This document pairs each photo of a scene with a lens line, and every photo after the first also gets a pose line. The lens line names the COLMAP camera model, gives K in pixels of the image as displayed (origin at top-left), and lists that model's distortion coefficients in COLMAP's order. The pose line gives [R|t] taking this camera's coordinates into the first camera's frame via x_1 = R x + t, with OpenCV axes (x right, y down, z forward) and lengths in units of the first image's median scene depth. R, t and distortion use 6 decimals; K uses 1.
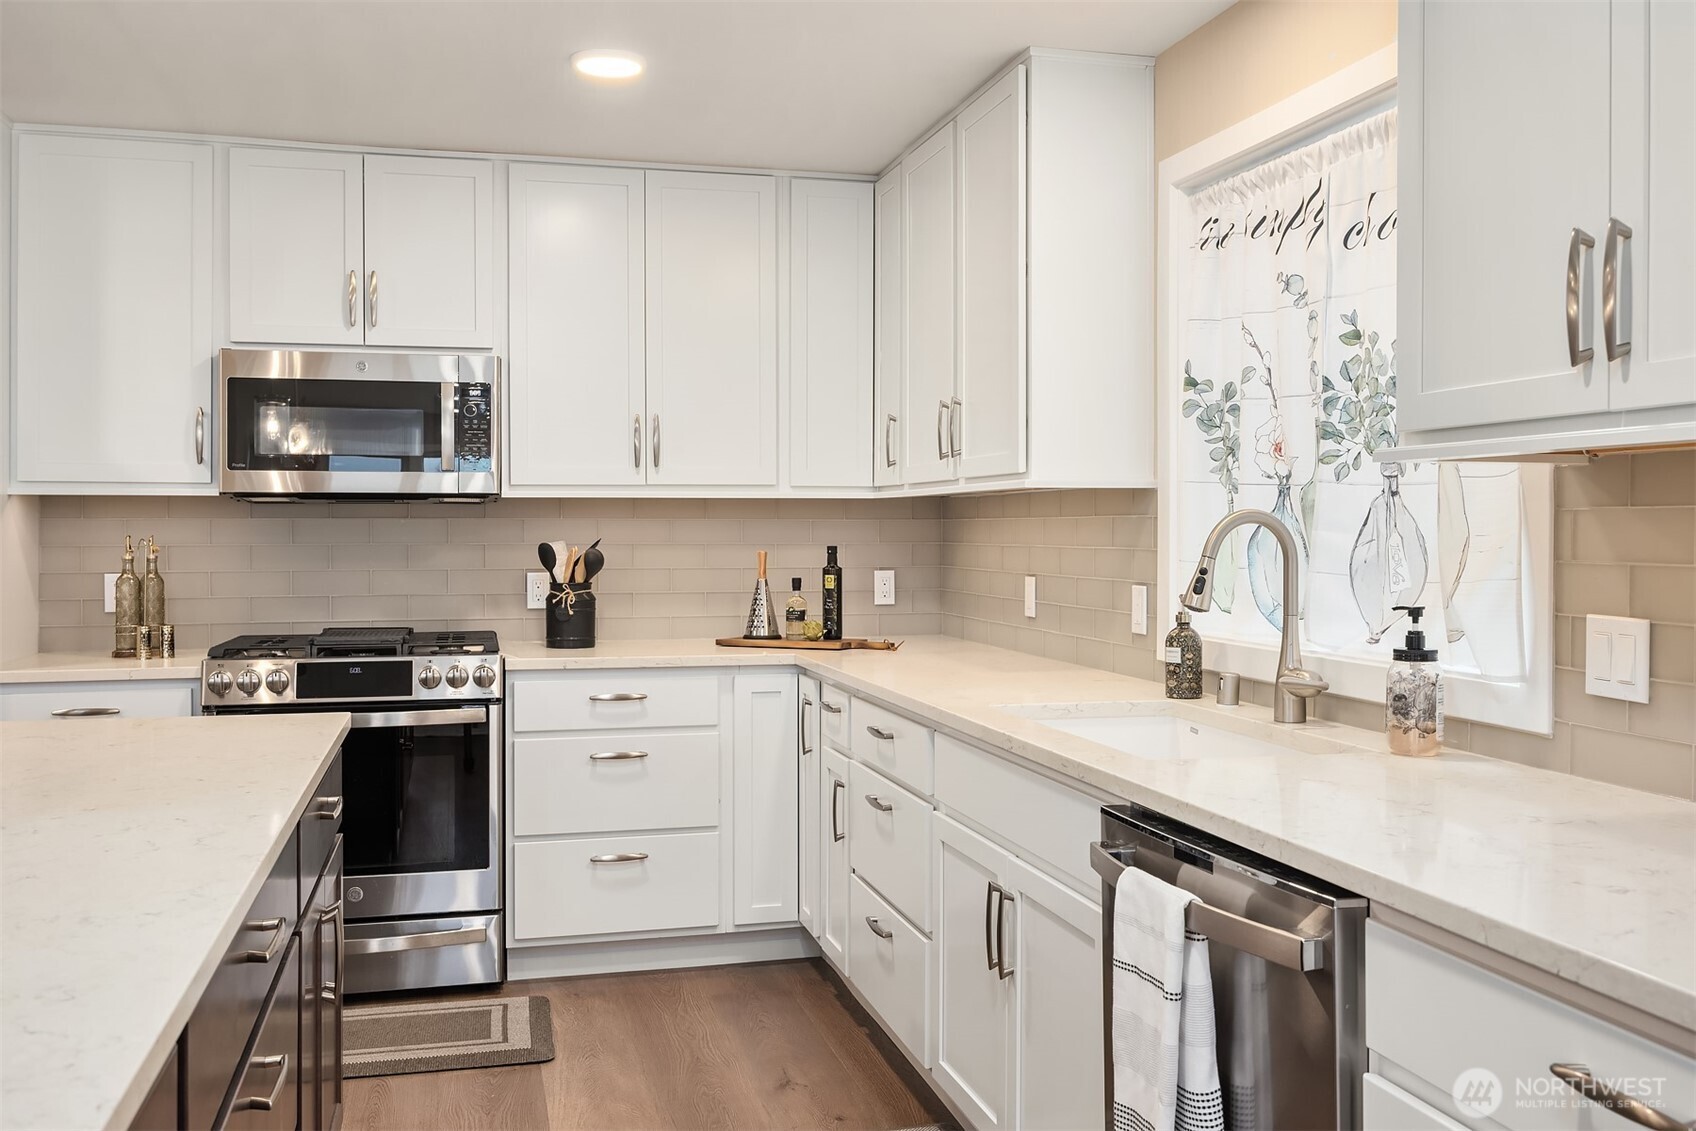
lens RADIAL K [[1515.7, 0, 856.5], [0, 1515.7, 539.3], [0, 0, 1]] dist [-0.005526, 0.009972]
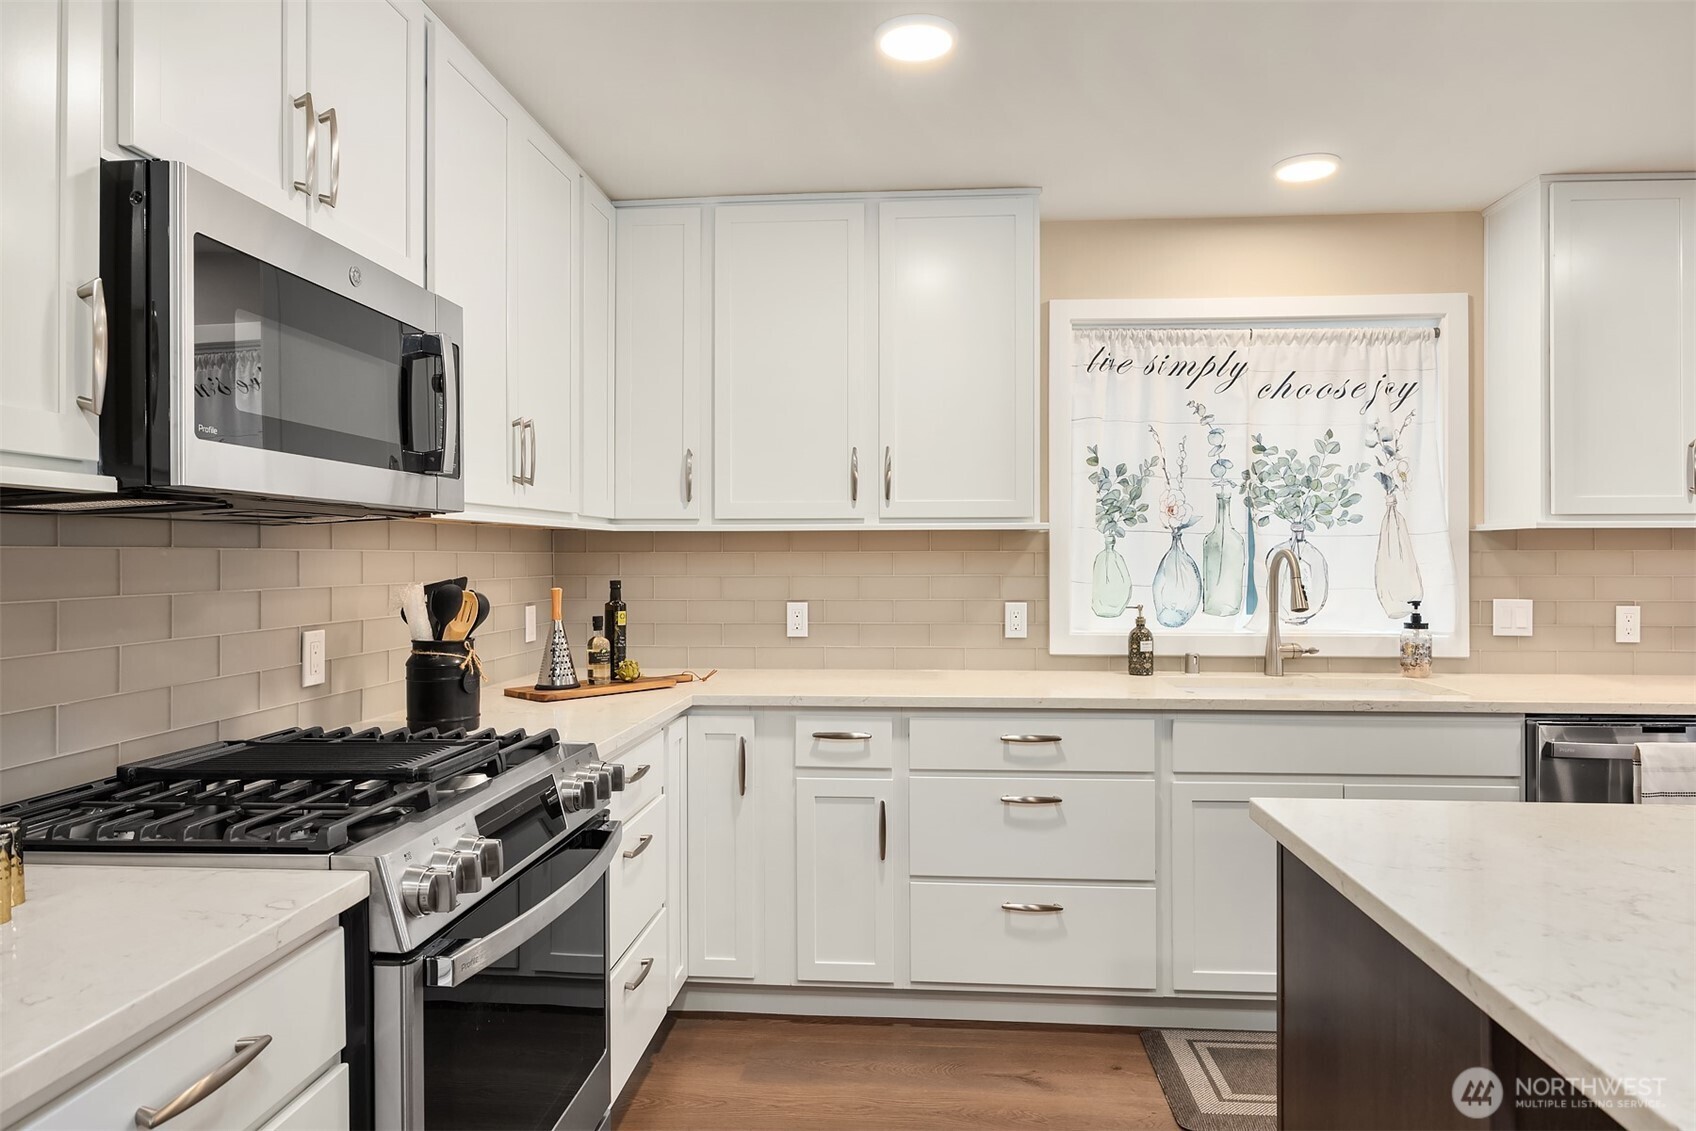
lens RADIAL K [[1018.7, 0, 848.0], [0, 1018.7, 565.5], [0, 0, 1]] dist [-0.009855, -0.000642]
pose [[0.331322, -0.013245, 0.943425, -0.826235], [0.008980, 0.999900, 0.010884, -0.015903], [-0.943475, 0.004865, 0.331408, 0.946958]]
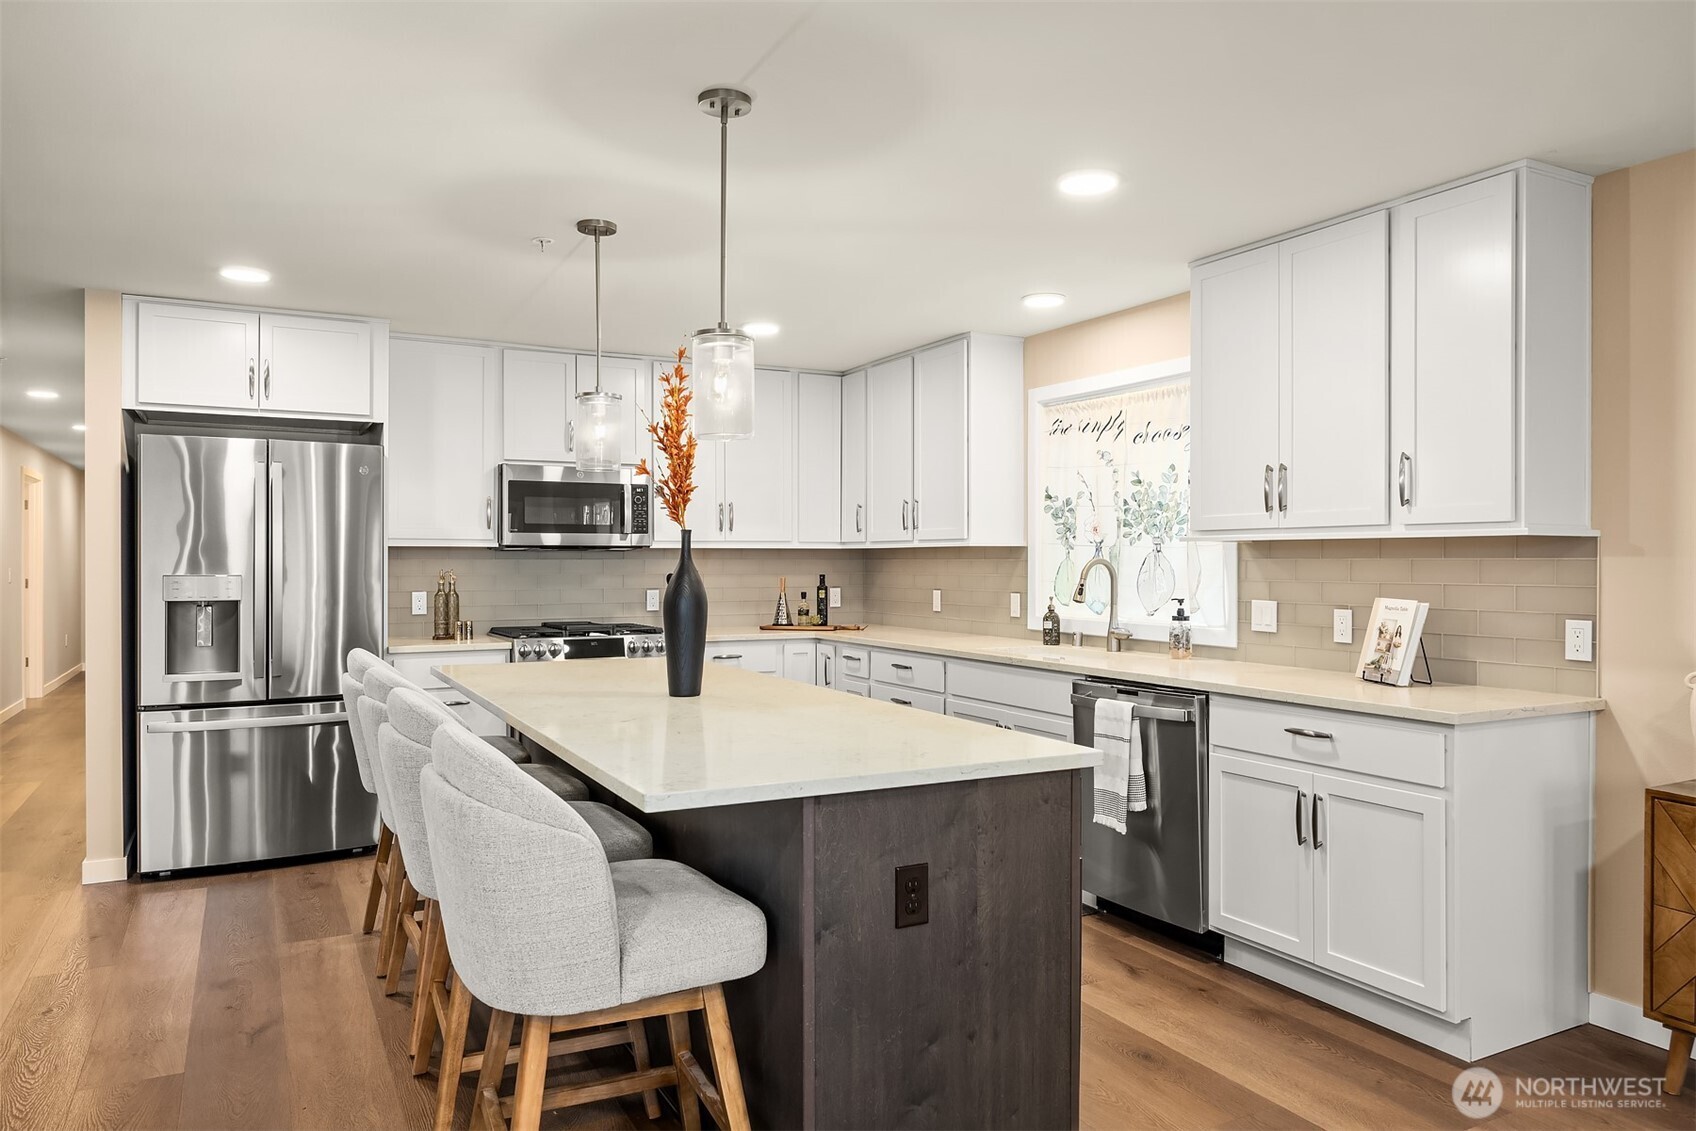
lens RADIAL K [[1140.8, 0, 848.0], [0, 1140.8, 565.5], [0, 0, 1]] dist [-0.001022, -0.000726]
pose [[0.973831, -0.000267, 0.227274, -0.435353], [0.001067, 0.999994, -0.003398, -0.002597], [-0.227272, 0.003551, 0.973825, -0.512313]]
